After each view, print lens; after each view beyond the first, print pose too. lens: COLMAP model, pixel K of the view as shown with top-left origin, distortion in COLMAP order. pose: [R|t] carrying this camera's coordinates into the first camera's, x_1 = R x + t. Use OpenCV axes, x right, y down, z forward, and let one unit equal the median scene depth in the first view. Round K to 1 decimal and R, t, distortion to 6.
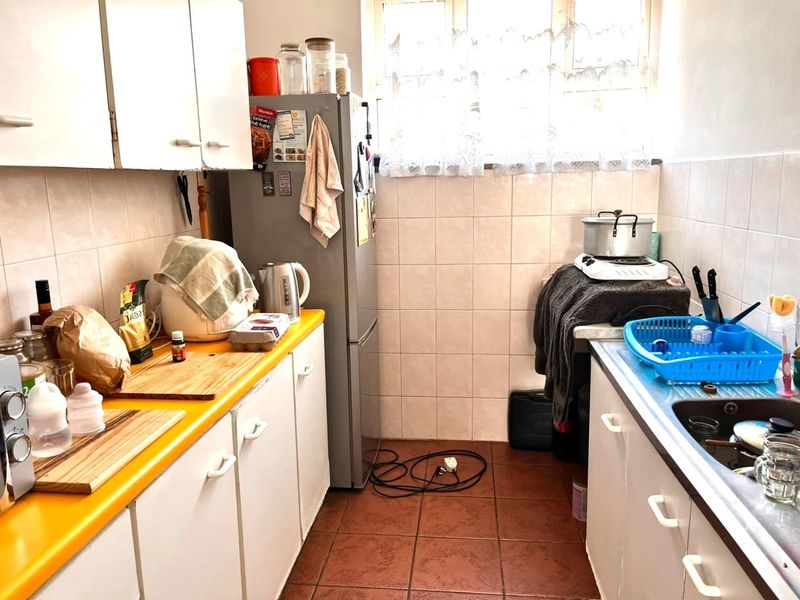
lens RADIAL K [[596.0, 0, 394.9], [0, 596.0, 294.7], [0, 0, 1]] dist [0.068830, -0.086279]
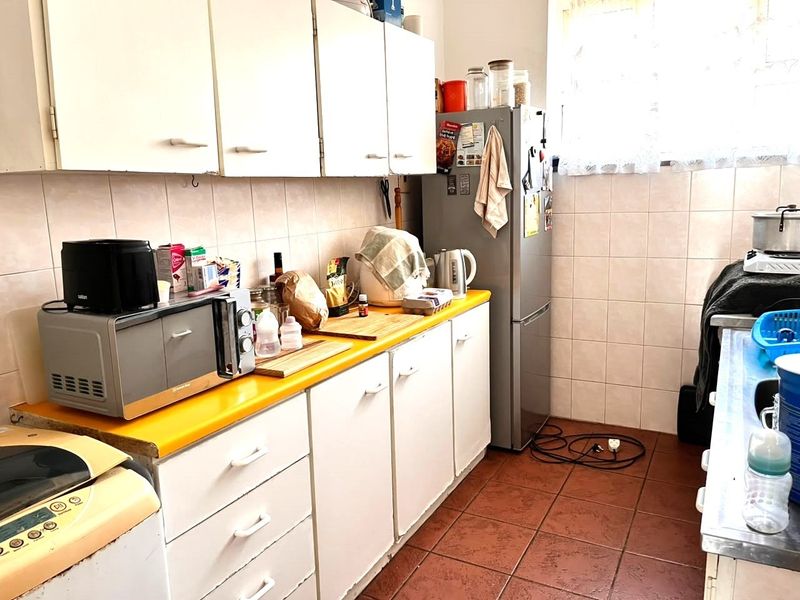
lens RADIAL K [[596.0, 0, 394.9], [0, 596.0, 294.7], [0, 0, 1]] dist [0.068830, -0.086279]
pose [[0.921610, 0.053906, -0.384355, 0.172404], [-0.054337, 0.998475, 0.009749, 0.033827], [0.384294, 0.011900, 0.923134, -0.169853]]
